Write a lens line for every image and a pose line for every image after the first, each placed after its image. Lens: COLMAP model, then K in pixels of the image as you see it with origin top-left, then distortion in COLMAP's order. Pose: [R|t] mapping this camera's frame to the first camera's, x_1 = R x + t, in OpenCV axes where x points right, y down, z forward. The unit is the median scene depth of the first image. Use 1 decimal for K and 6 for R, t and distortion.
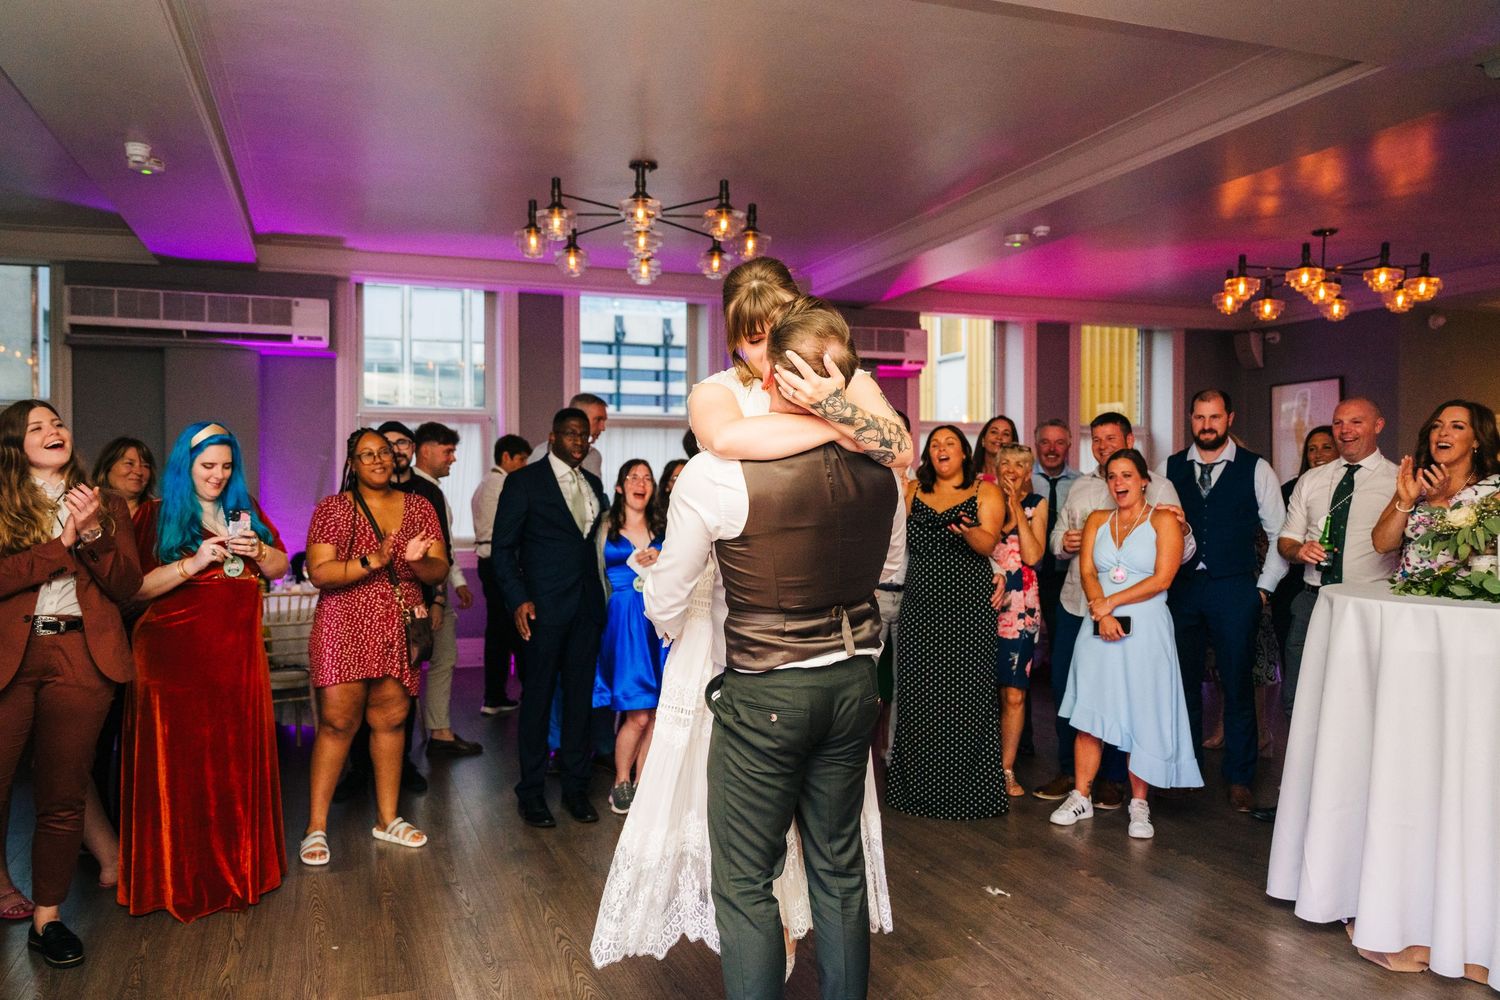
lens RADIAL K [[1117.5, 0, 750.0], [0, 1117.5, 500.0], [0, 0, 1]] dist [-0.006145, 0.002971]
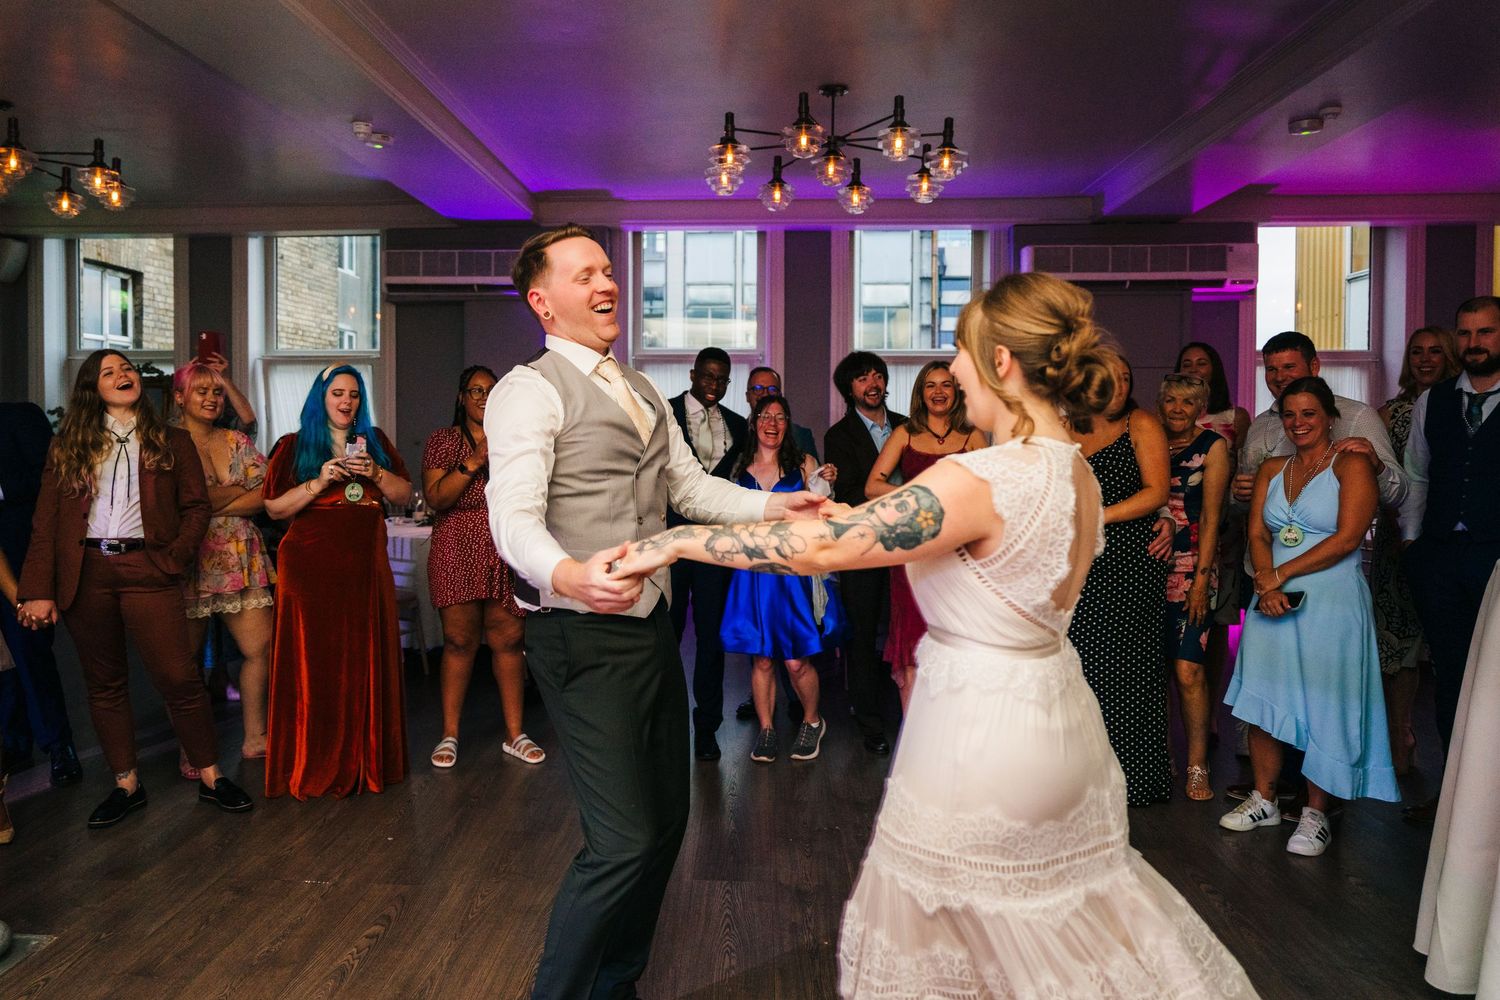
lens RADIAL K [[1131.1, 0, 713.9], [0, 1131.1, 460.0], [0, 0, 1]] dist [-0.005720, 0.000609]
pose [[0.918841, 0.012163, -0.394440, 0.168366], [-0.005670, 0.999829, 0.017623, 0.002032], [0.394586, -0.013956, 0.918753, 0.051239]]
